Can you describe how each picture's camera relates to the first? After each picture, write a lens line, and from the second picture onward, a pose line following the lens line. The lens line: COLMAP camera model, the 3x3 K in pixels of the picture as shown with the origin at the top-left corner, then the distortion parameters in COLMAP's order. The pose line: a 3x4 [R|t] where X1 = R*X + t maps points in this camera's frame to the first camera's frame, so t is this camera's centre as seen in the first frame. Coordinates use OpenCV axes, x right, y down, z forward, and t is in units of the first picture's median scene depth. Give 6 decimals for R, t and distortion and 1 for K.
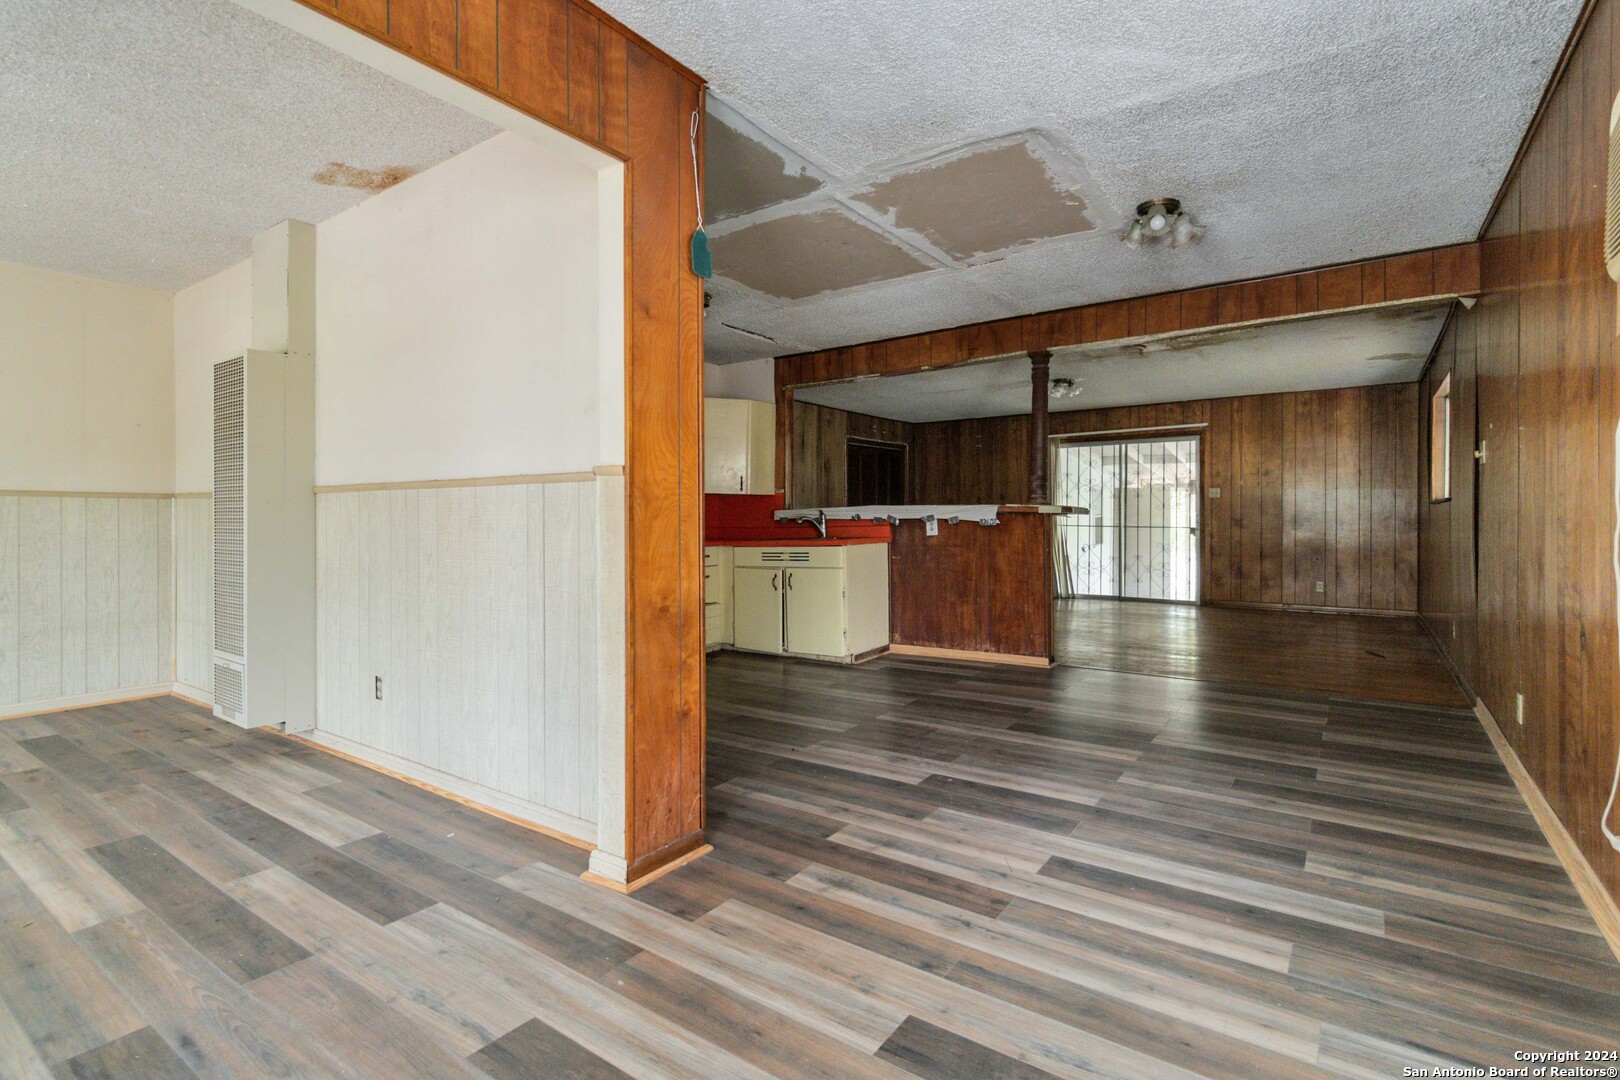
lens RADIAL K [[775.8, 0, 809.9], [0, 775.8, 525.7], [0, 0, 1]] dist [0.002590, -0.000055]
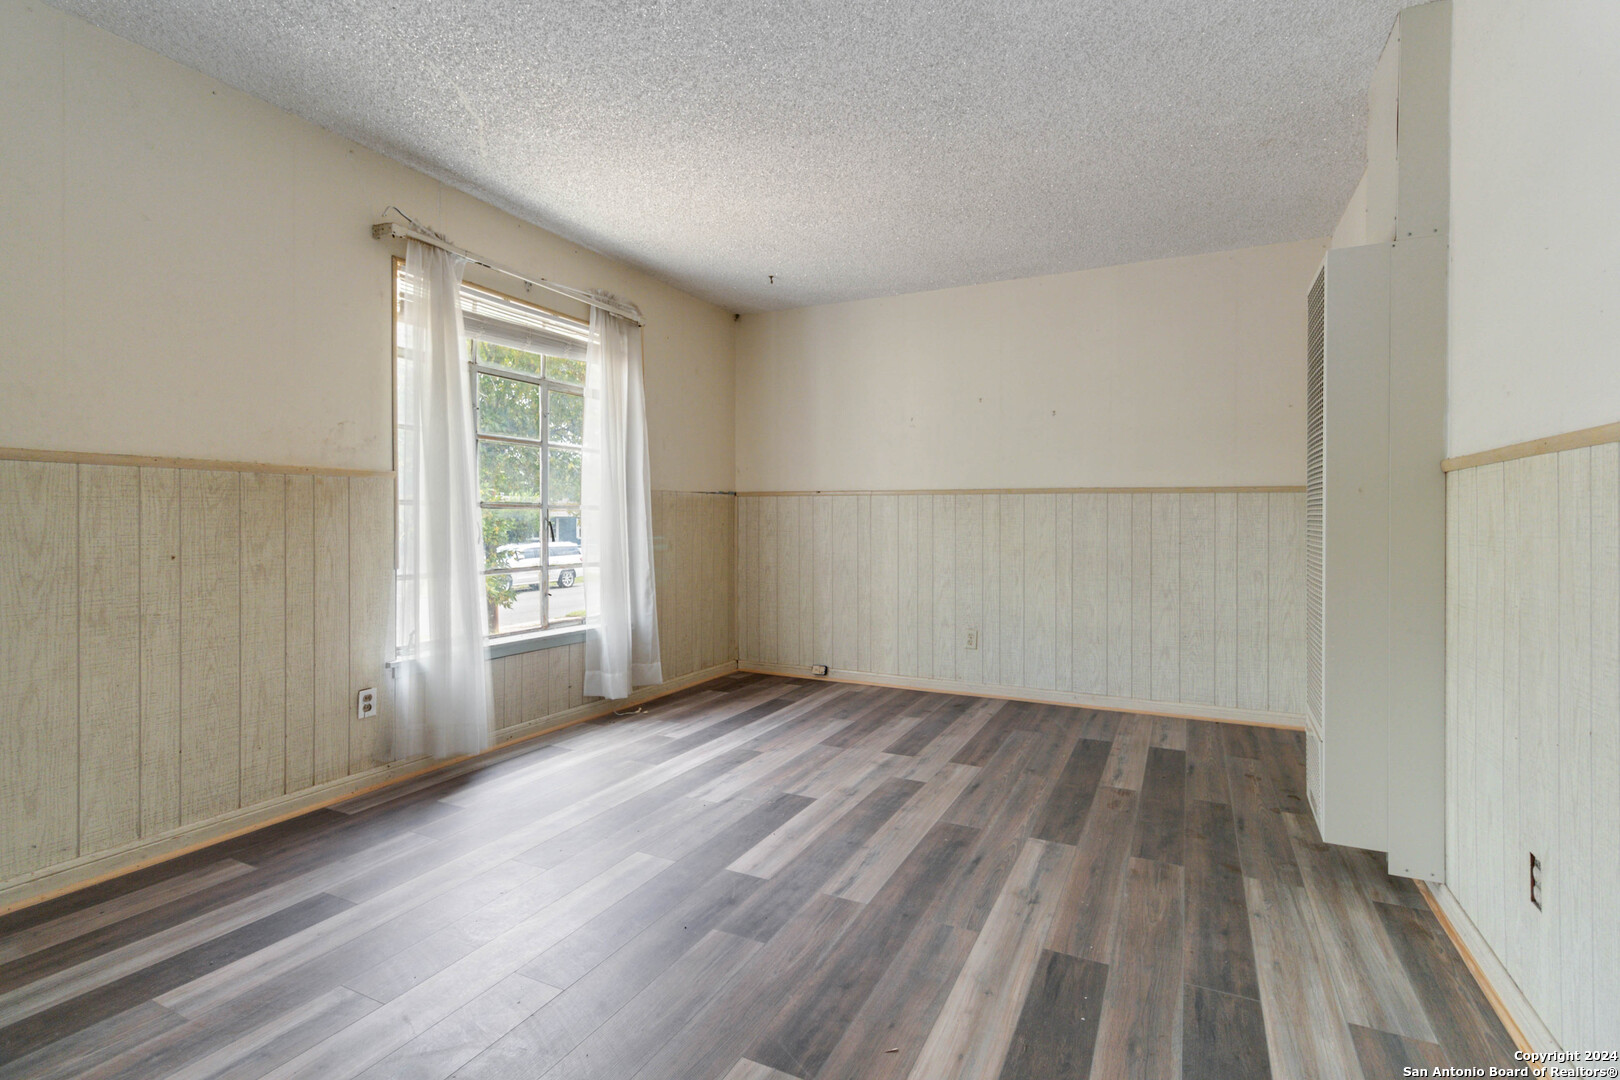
lens RADIAL K [[775.8, 0, 806.8], [0, 775.8, 516.8], [0, 0, 1]] dist [0.002590, -0.000055]
pose [[0.169457, 0.003013, -0.985533, -0.155874], [-0.011674, 0.999931, 0.001049, -0.004017], [0.985468, 0.011327, 0.169481, 0.443912]]
